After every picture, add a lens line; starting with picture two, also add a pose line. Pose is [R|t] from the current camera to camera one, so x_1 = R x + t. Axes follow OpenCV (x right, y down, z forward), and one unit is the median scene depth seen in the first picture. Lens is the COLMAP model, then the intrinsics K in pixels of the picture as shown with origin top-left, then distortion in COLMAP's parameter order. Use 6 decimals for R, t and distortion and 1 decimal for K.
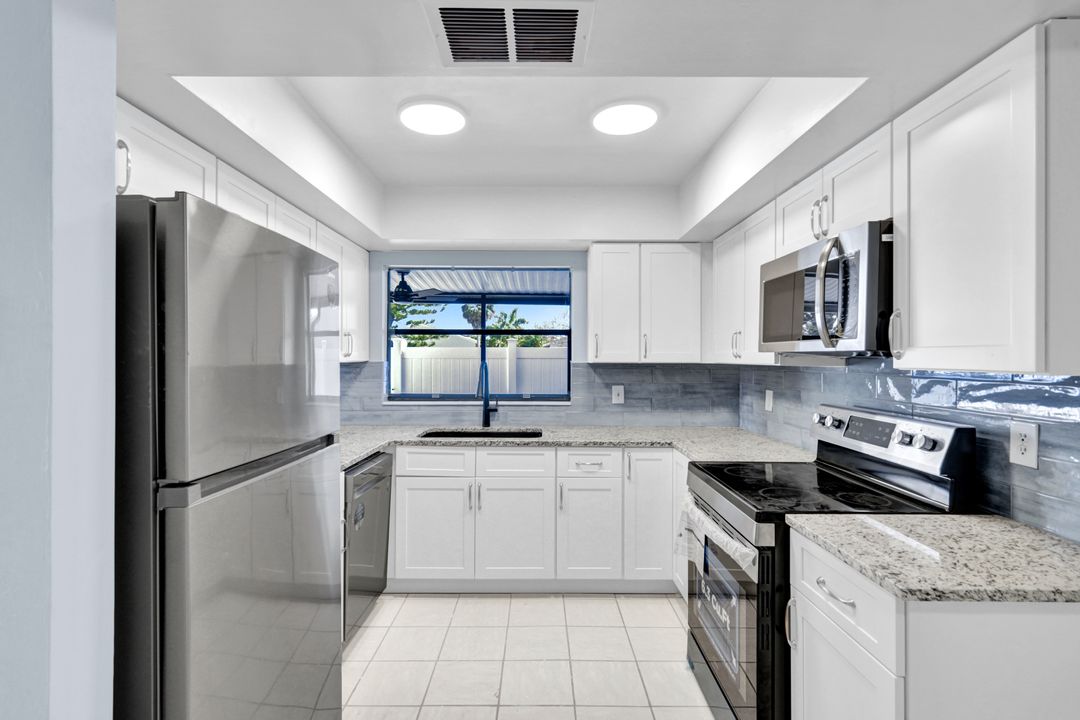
lens RADIAL K [[529.6, 0, 540.3], [0, 529.6, 358.9], [0, 0, 1]] dist [-0.000134, -0.000017]
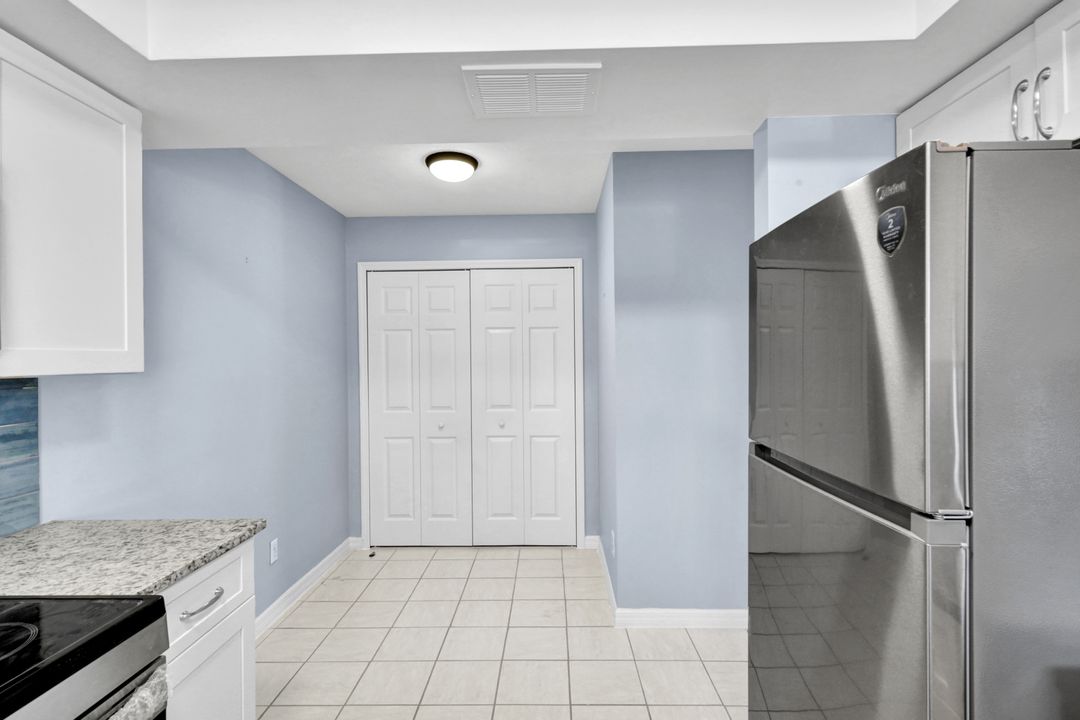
lens RADIAL K [[529.6, 0, 541.6], [0, 529.6, 358.9], [0, 0, 1]] dist [-0.000134, -0.000017]
pose [[-0.999599, 0.008374, 0.027068, -0.095362], [0.008550, 0.999943, 0.006378, -0.006956], [-0.027013, 0.006607, -0.999613, 2.059396]]
